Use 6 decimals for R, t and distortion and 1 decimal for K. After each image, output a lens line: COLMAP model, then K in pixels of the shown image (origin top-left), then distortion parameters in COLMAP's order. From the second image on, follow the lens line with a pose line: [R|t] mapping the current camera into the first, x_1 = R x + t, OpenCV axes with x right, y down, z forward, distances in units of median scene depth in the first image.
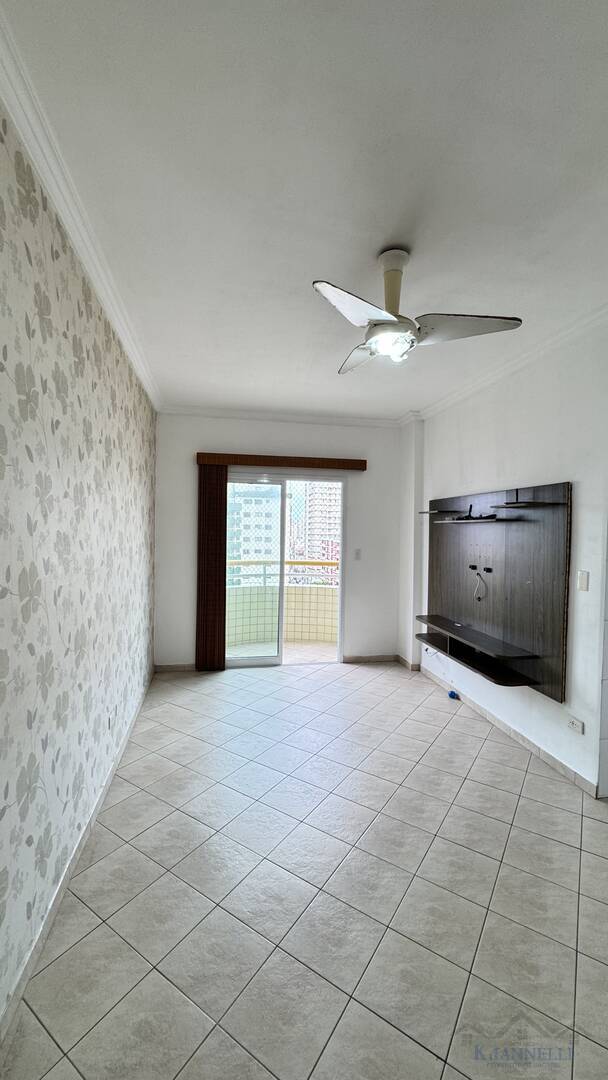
lens RADIAL K [[432.9, 0, 304.6], [0, 432.9, 538.3], [0, 0, 1]] dist [-0.002139, 0.000540]
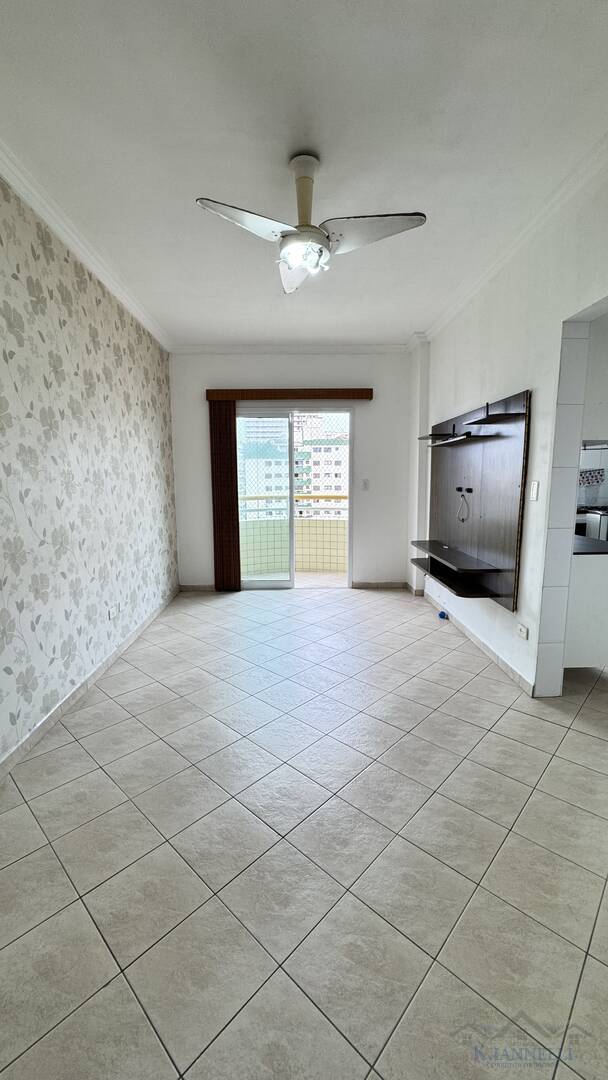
lens RADIAL K [[432.9, 0, 304.6], [0, 432.9, 538.3], [0, 0, 1]] dist [-0.002139, 0.000540]
pose [[0.985764, 0.000494, -0.168132, 0.191629], [0.019128, 0.993173, 0.115070, 0.053939], [0.167041, -0.116648, 0.979025, -0.049196]]
